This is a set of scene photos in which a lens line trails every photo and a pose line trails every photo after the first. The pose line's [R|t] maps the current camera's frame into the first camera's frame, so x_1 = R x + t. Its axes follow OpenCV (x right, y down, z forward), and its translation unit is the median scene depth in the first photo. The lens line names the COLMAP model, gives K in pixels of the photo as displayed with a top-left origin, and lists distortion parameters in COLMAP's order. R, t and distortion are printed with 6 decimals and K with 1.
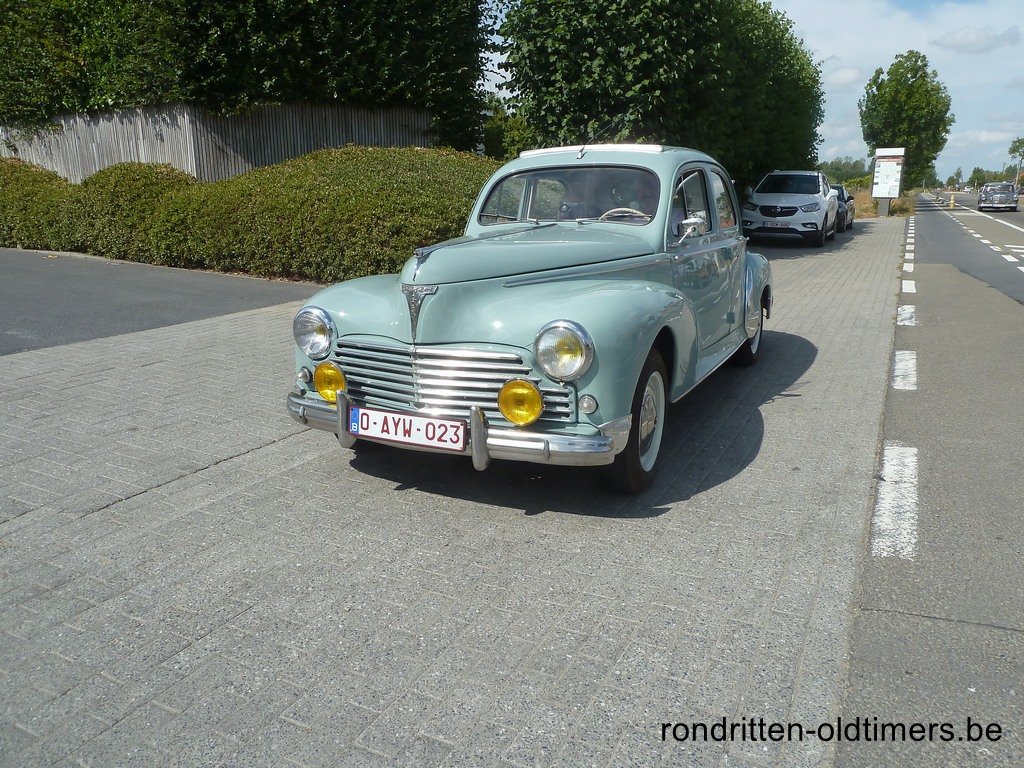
lens RADIAL K [[770.5, 0, 515.2], [0, 770.5, 379.1], [0, 0, 1]] dist [-0.031870, 0.004050]
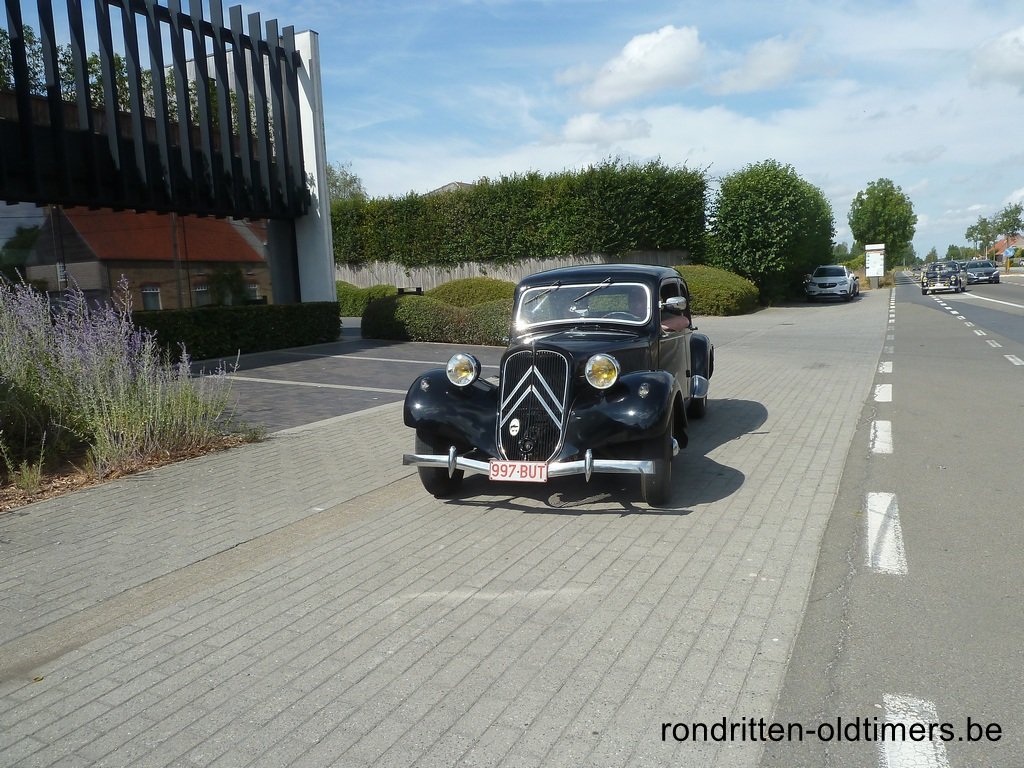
lens RADIAL K [[770.5, 0, 515.2], [0, 770.5, 379.1], [0, 0, 1]] dist [-0.031870, 0.004050]
pose [[0.998725, -0.050241, 0.004893, -0.599721], [0.050461, 0.991121, -0.123016, 0.279742], [0.001331, 0.123106, 0.992393, -1.174225]]
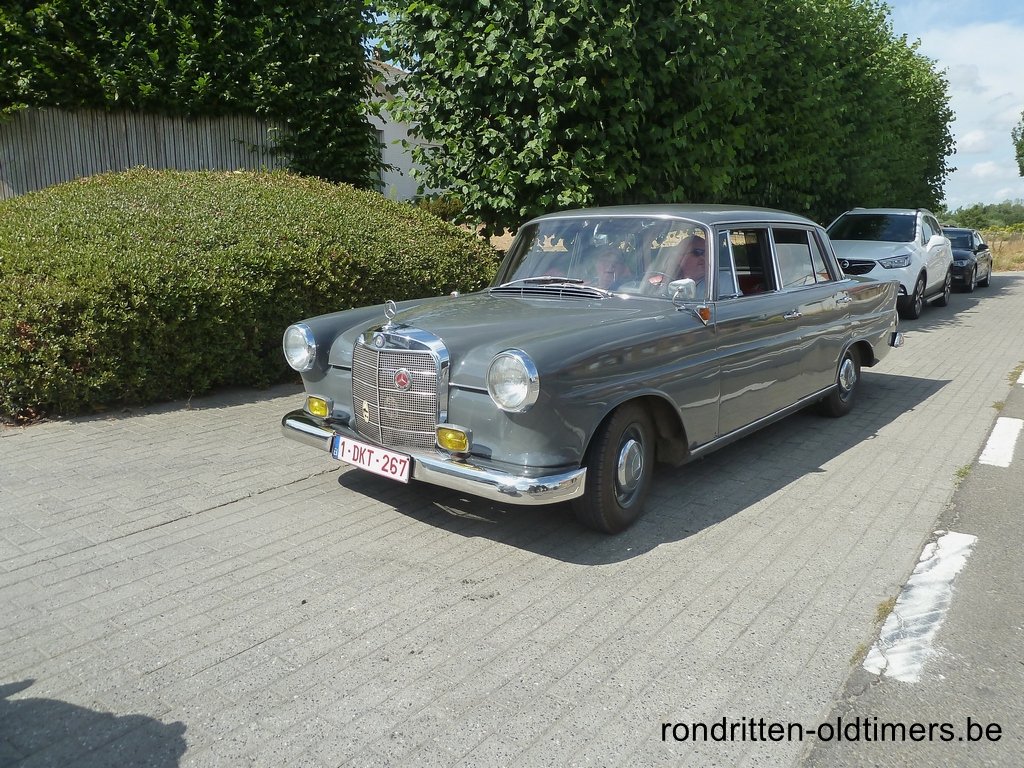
lens RADIAL K [[770.5, 0, 515.2], [0, 770.5, 379.1], [0, 0, 1]] dist [-0.031870, 0.004050]
pose [[0.984449, 0.040174, -0.171013, 0.199968], [-0.048797, 0.997725, -0.046524, -0.083412], [0.168755, 0.054145, 0.984170, 0.326075]]
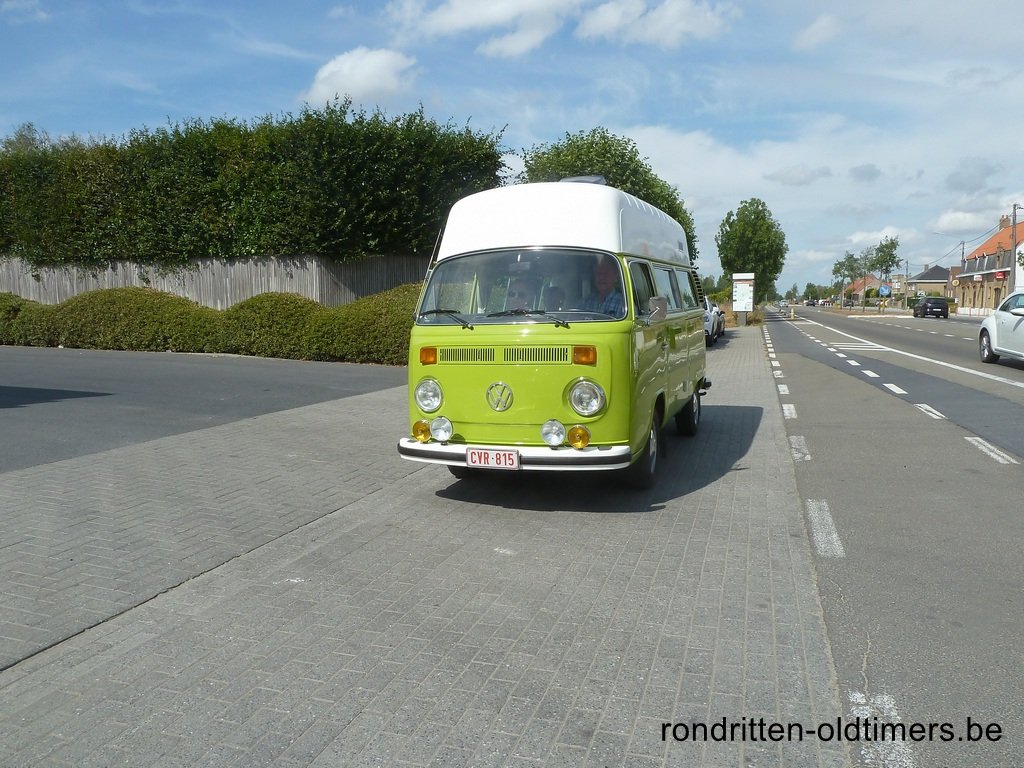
lens RADIAL K [[770.5, 0, 515.2], [0, 770.5, 379.1], [0, 0, 1]] dist [-0.031870, 0.004050]
pose [[0.986372, -0.019778, 0.163338, -0.239737], [0.043285, 0.988971, -0.141641, 0.091571], [-0.158736, 0.146781, 0.976349, -0.408259]]
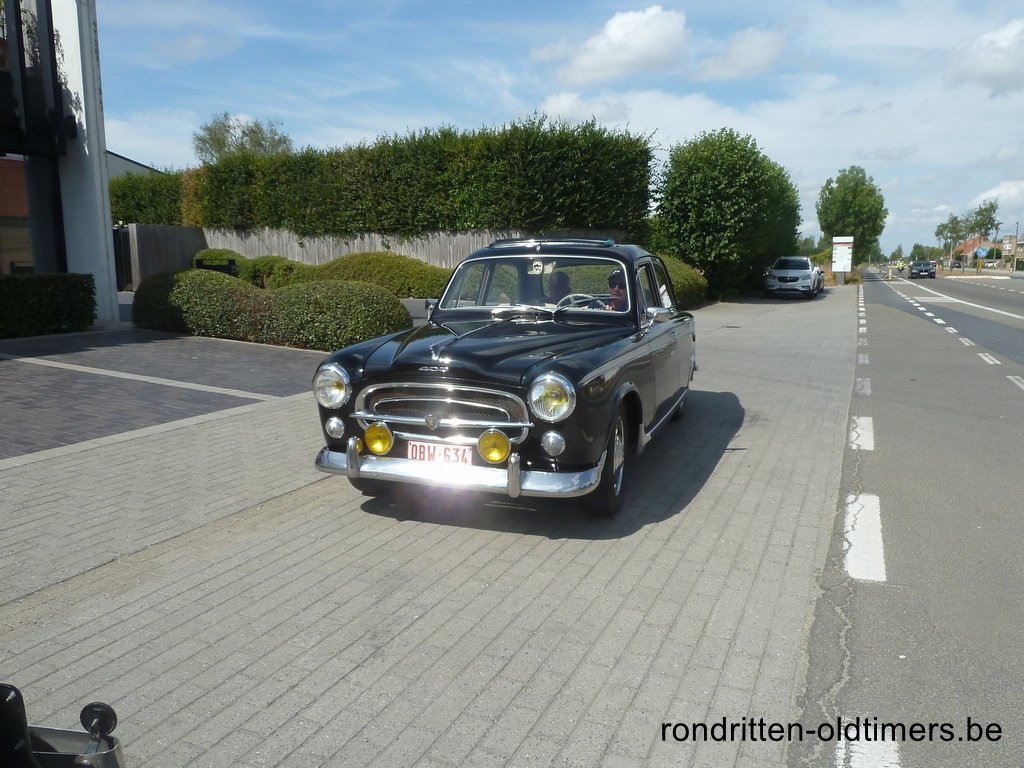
lens RADIAL K [[770.5, 0, 515.2], [0, 770.5, 379.1], [0, 0, 1]] dist [-0.031870, 0.004050]
pose [[0.998760, -0.011823, 0.048358, -0.445503], [0.016427, 0.995251, -0.095948, 0.202325], [-0.046994, 0.096624, 0.994211, -0.847838]]
